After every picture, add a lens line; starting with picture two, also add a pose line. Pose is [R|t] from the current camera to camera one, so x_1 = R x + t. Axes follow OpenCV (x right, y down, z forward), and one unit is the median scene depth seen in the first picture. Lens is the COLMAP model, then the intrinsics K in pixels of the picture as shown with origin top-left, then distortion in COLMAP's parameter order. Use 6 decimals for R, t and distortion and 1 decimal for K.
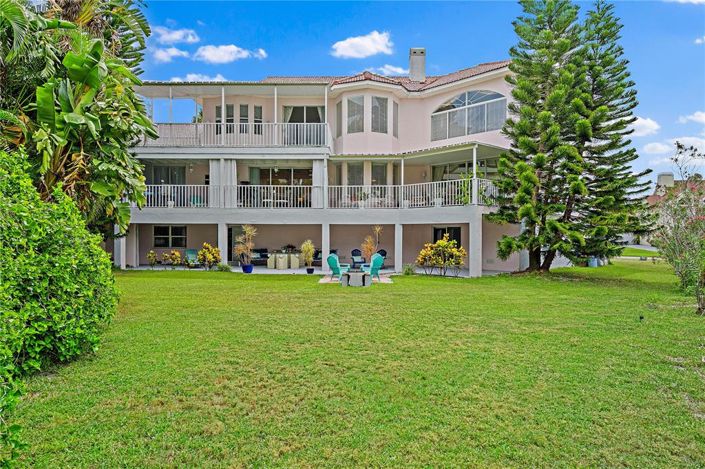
lens RADIAL K [[441.3, 0, 352.5], [0, 441.3, 234.5], [0, 0, 1]] dist [0.001379, 0.000099]
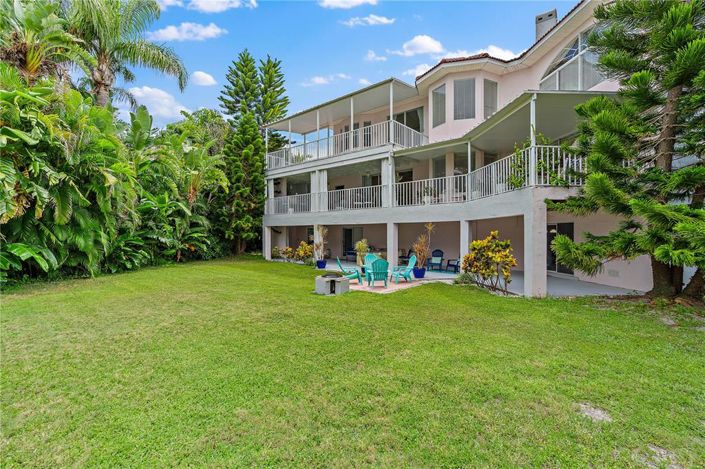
lens RADIAL K [[316.0, 0, 352.5], [0, 316.0, 234.5], [0, 0, 1]] dist [-0.001484, -0.000119]
pose [[0.781613, -0.003634, -0.623753, 0.308201], [0.001456, 0.999991, -0.004001, 0.004633], [0.623762, 0.002219, 0.781611, 0.395503]]
